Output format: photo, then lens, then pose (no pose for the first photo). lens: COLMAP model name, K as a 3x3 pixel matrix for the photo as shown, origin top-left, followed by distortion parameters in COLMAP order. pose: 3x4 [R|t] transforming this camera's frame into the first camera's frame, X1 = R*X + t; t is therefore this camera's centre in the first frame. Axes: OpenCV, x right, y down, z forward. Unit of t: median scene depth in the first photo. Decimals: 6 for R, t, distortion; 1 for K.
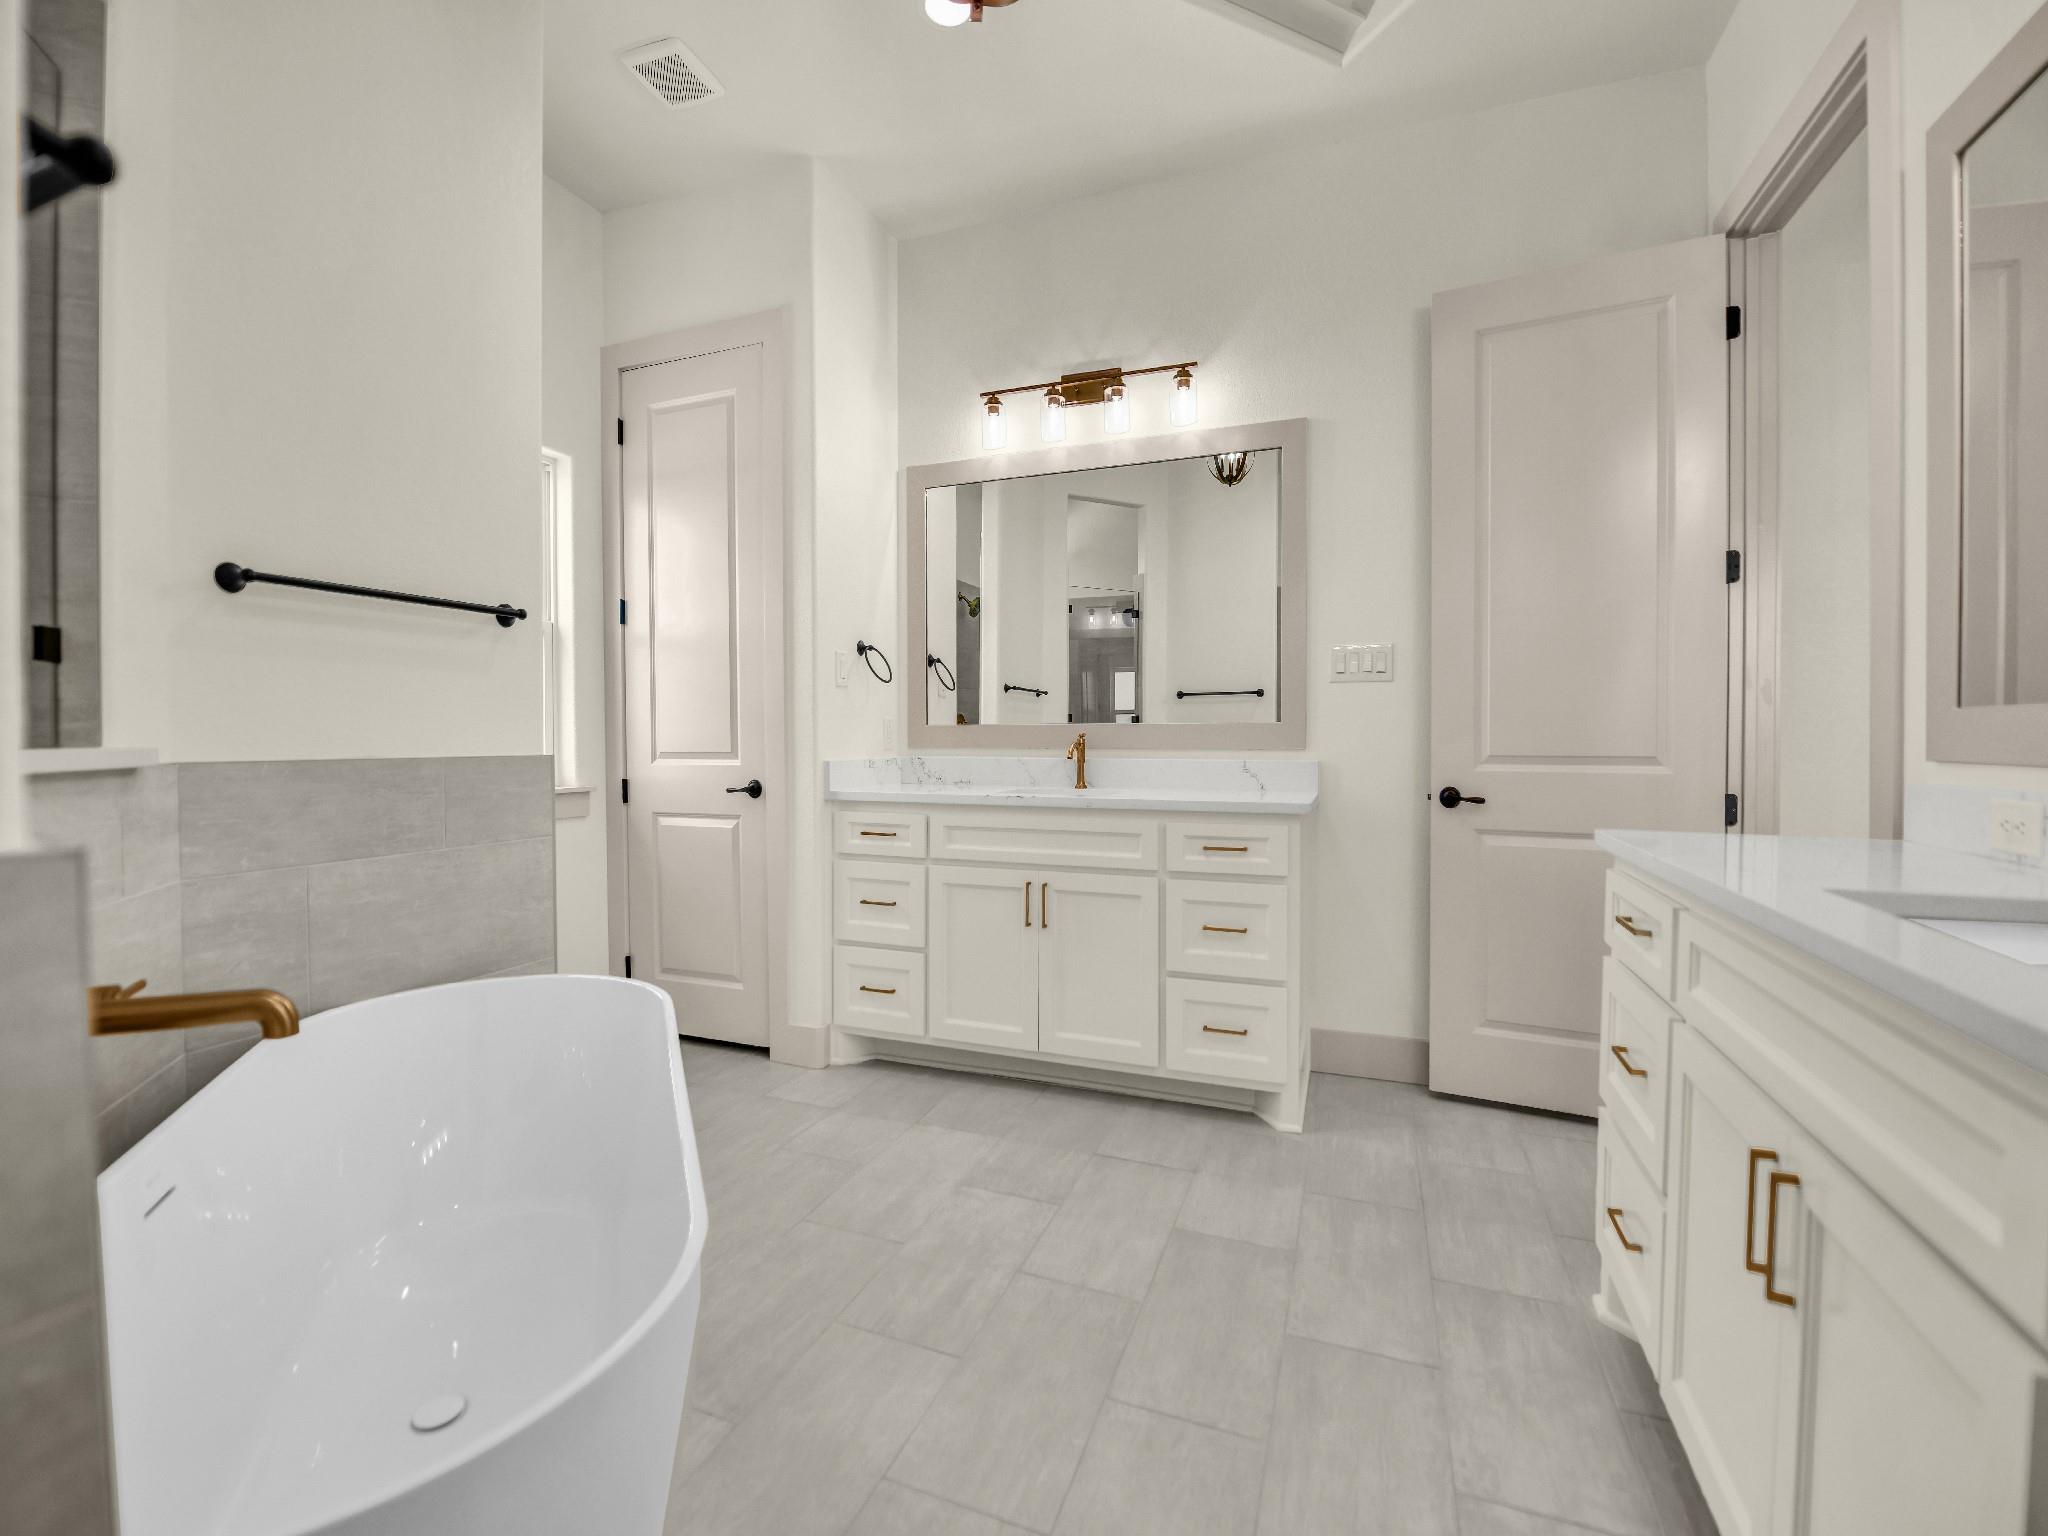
lens RADIAL K [[889.2, 0, 1027.7], [0, 889.2, 711.9], [0, 0, 1]] dist [-0.000465, -0.000046]
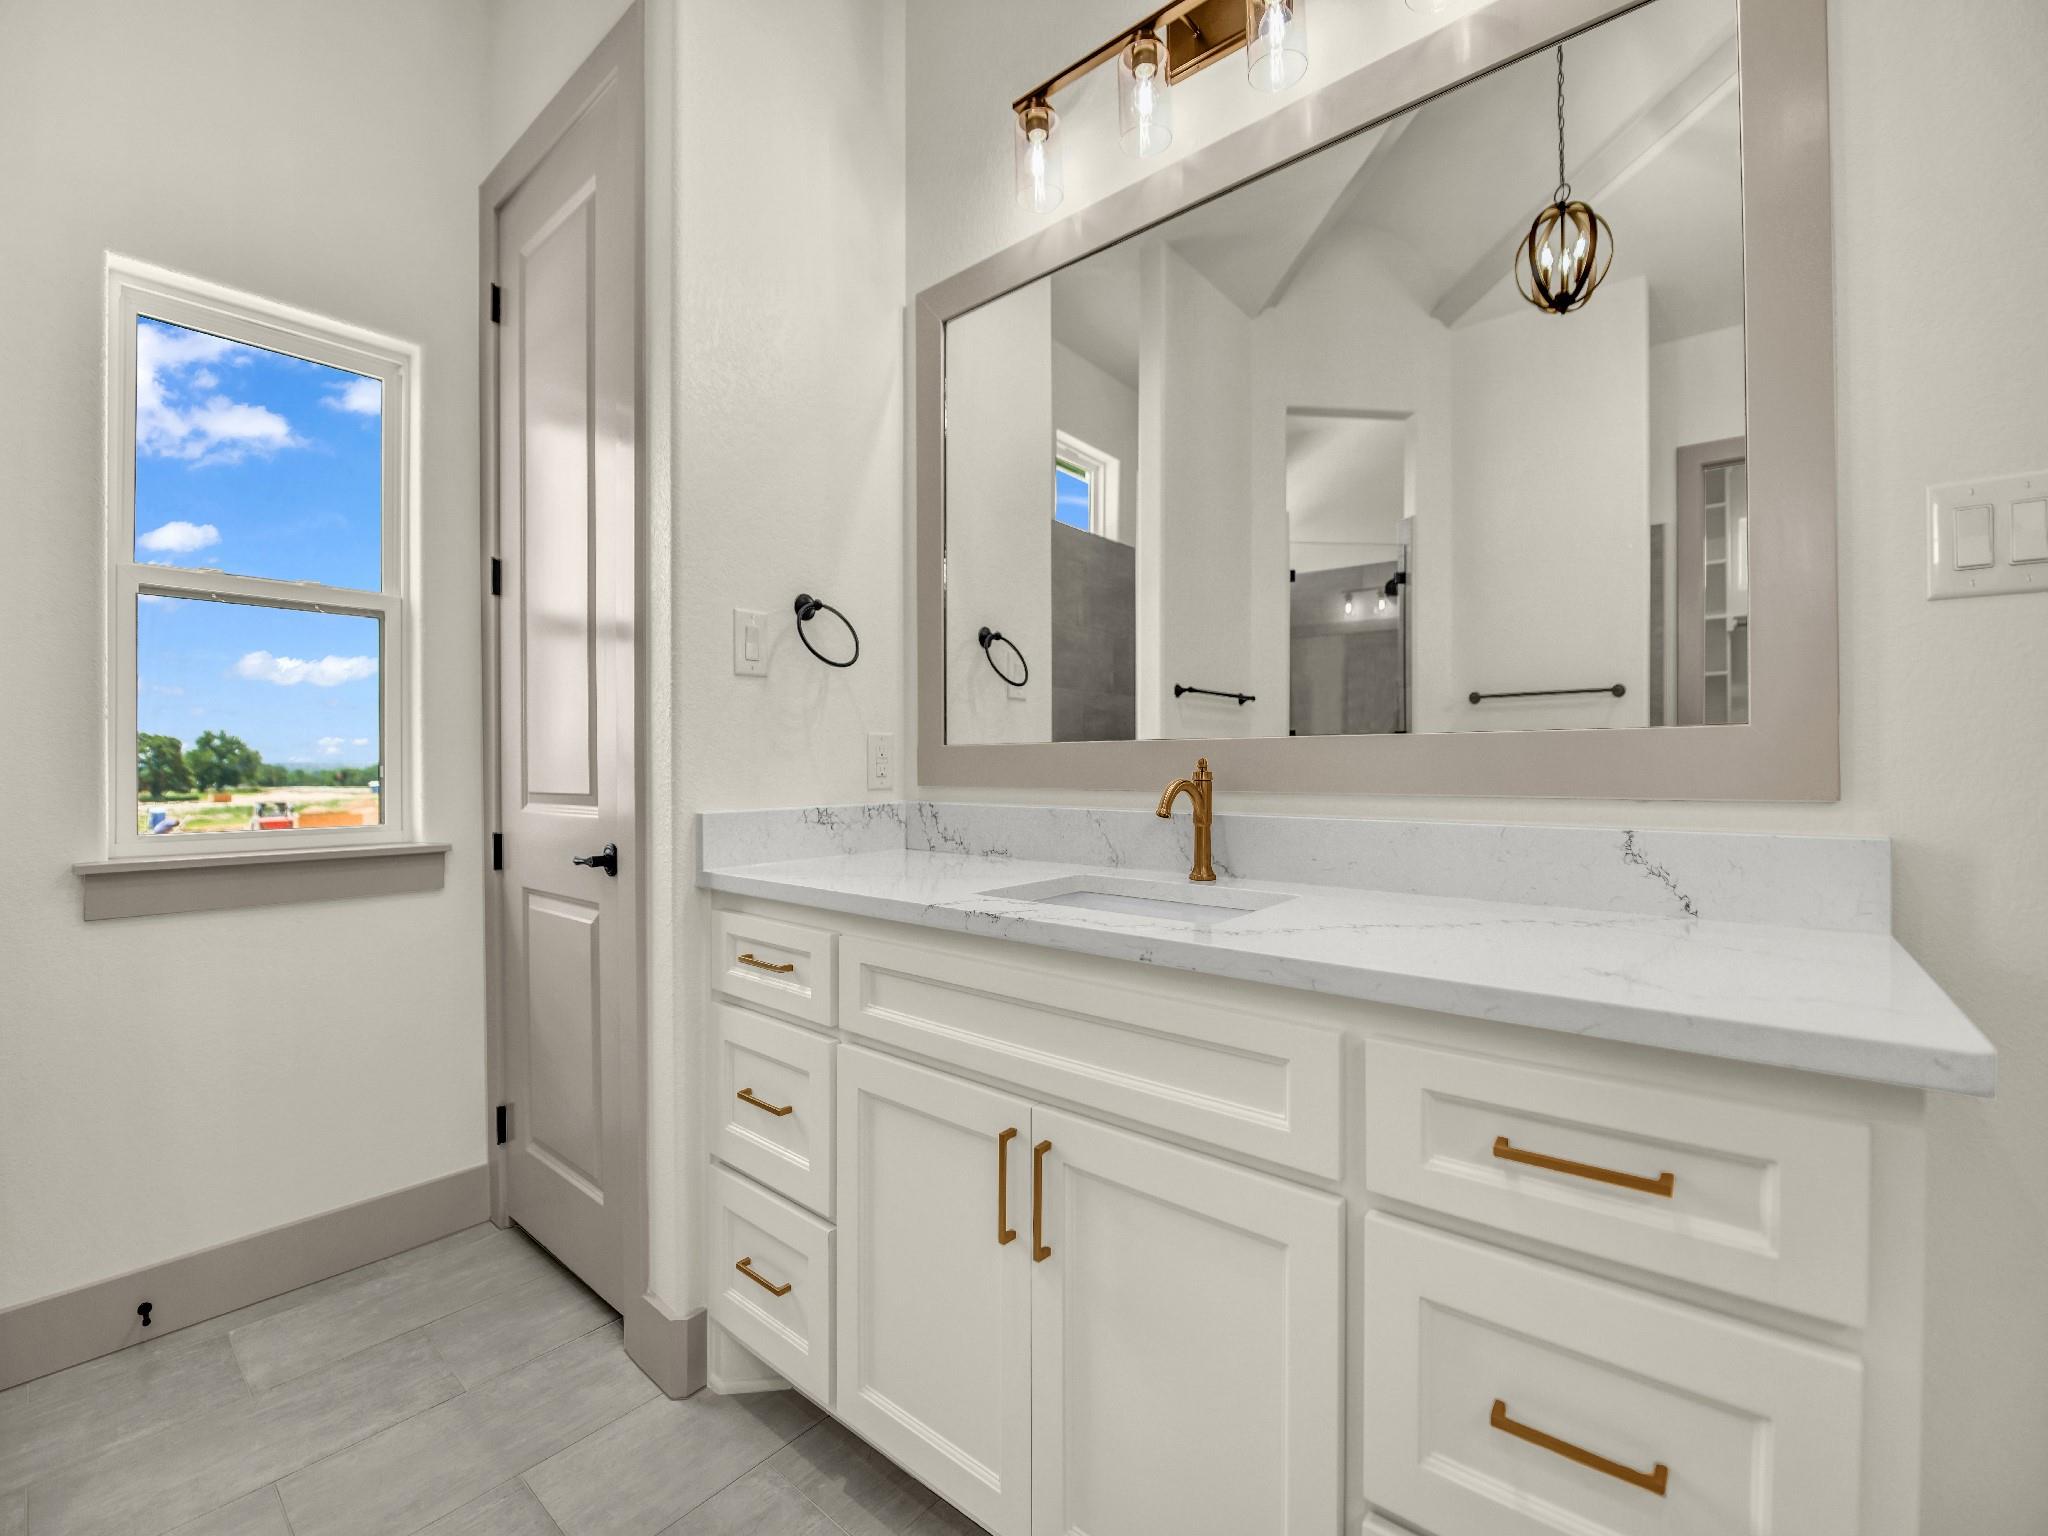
lens RADIAL K [[824.4, 0, 1035.5], [0, 824.4, 758.8], [0, 0, 1]] dist [-0.001780, -0.004967]
pose [[0.944467, -0.007226, -0.328527, 0.121850], [0.015706, 0.999608, 0.023166, 0.013375], [0.328231, -0.027039, 0.944210, 0.587154]]
